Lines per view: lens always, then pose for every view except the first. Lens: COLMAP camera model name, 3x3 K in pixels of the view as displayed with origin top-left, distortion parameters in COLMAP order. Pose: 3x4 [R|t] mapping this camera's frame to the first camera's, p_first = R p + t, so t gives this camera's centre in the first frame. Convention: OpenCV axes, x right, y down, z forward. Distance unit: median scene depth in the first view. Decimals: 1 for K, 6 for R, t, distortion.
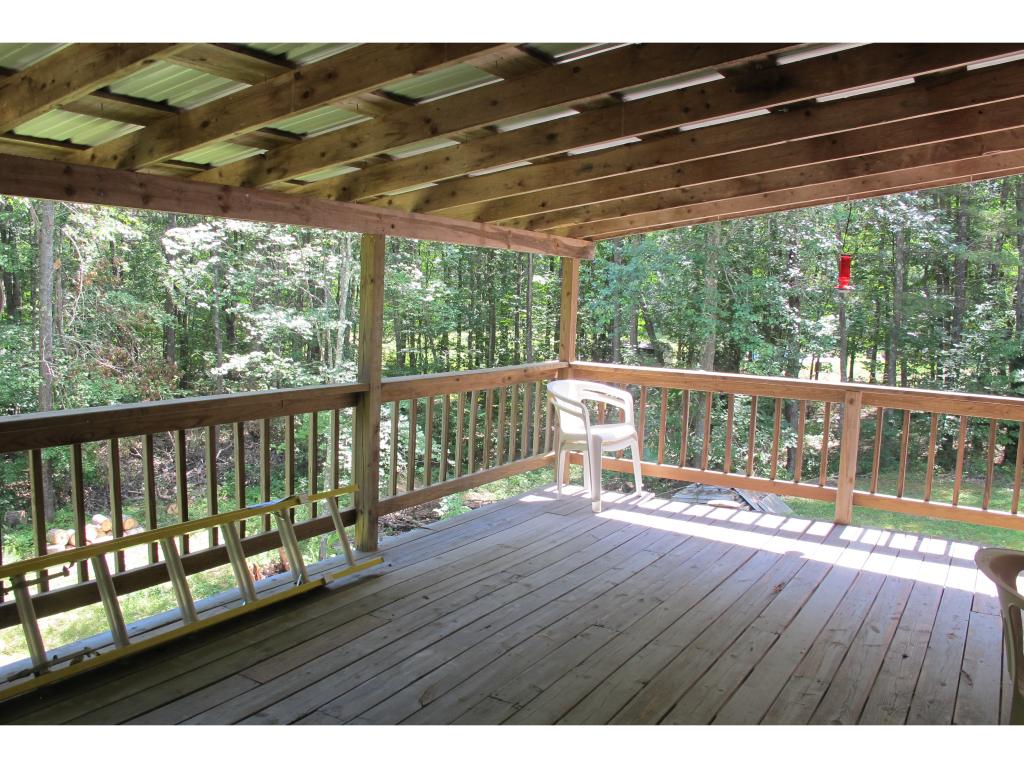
lens RADIAL K [[914.9, 0, 514.1], [0, 914.9, 386.7], [0, 0, 1]] dist [-0.079742, -0.005601]
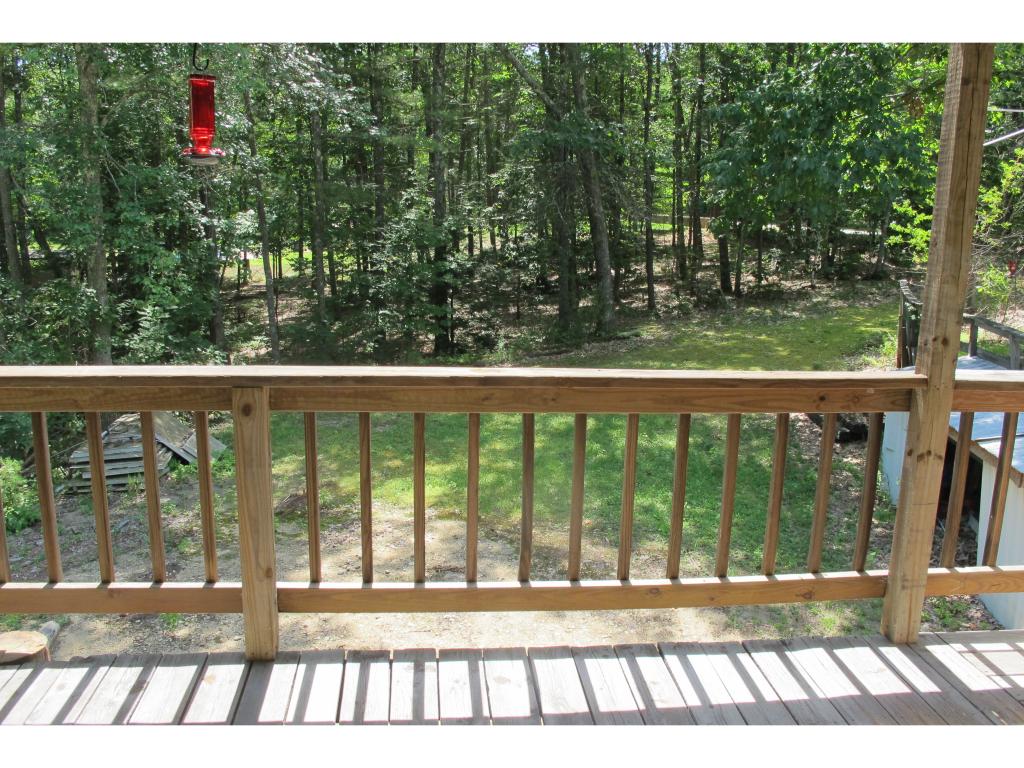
lens RADIAL K [[914.9, 0, 512.2], [0, 914.9, 383.8], [0, 0, 1]] dist [-0.079742, -0.005601]
pose [[0.821251, -0.133585, 0.554708, 0.047296], [0.070815, 0.988553, 0.133221, -0.010782], [-0.566155, -0.070126, 0.821310, 0.115660]]
